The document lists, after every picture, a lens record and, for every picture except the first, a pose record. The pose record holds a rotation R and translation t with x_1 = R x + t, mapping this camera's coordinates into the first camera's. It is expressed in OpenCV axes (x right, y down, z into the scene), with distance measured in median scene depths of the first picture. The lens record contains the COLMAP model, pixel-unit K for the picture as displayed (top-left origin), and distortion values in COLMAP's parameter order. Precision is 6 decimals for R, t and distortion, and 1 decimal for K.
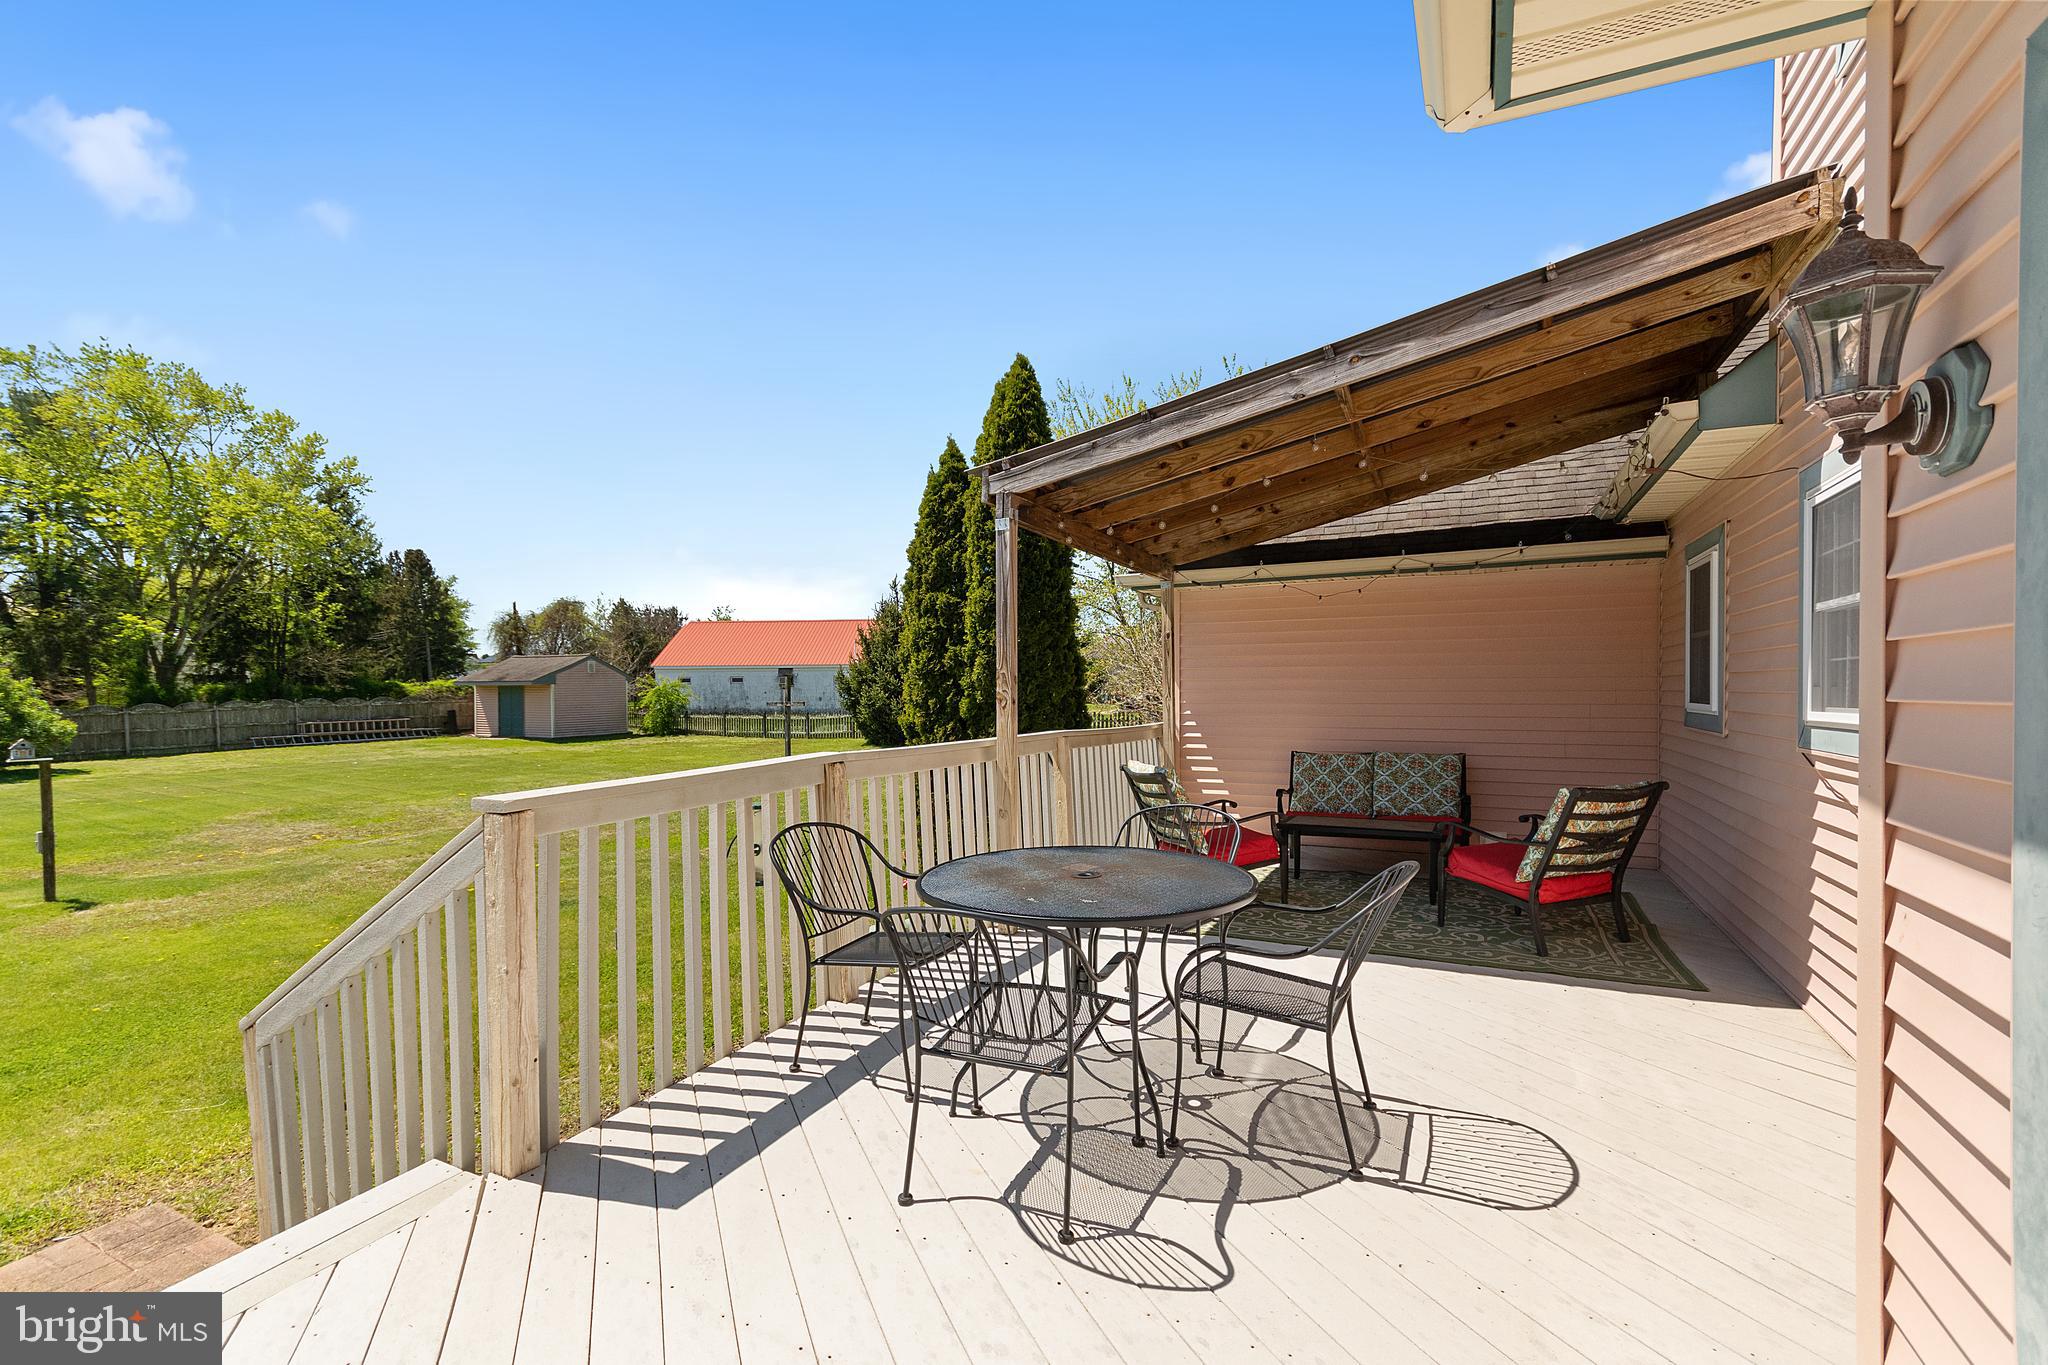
lens RADIAL K [[891.5, 0, 1030.7], [0, 891.5, 683.6], [0, 0, 1]] dist [0.001944, 0.000433]
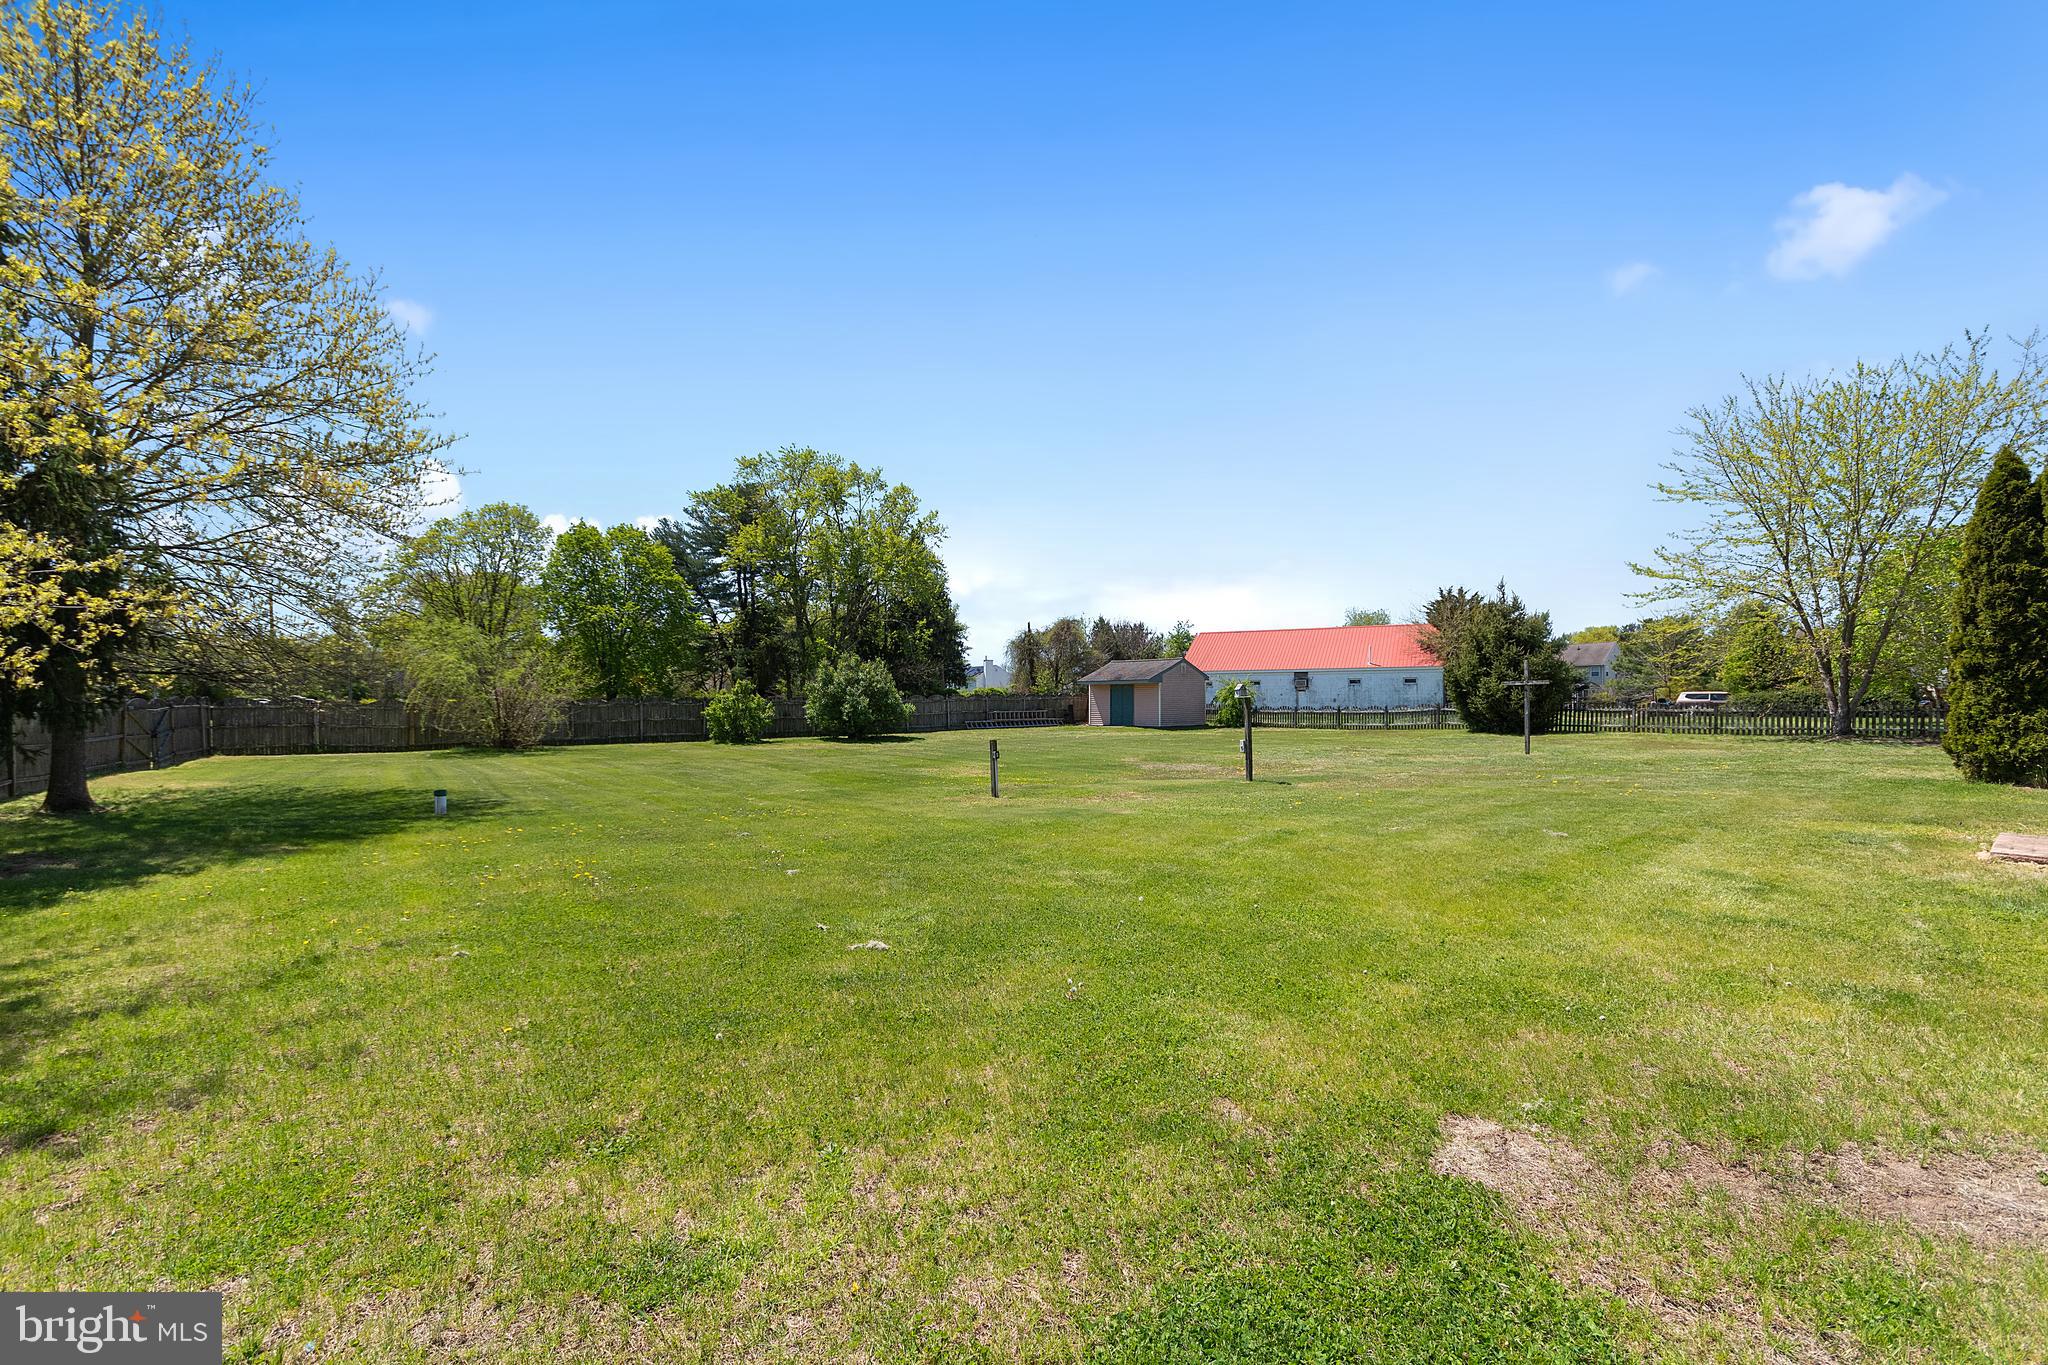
lens RADIAL K [[891.5, 0, 1022.3], [0, 891.5, 689.6], [0, 0, 1]] dist [0.001944, 0.000433]
pose [[0.914709, -0.003510, -0.404098, -0.146609], [-0.000825, 0.999944, -0.010554, 0.016154], [0.404113, 0.009987, 0.914655, -0.130223]]
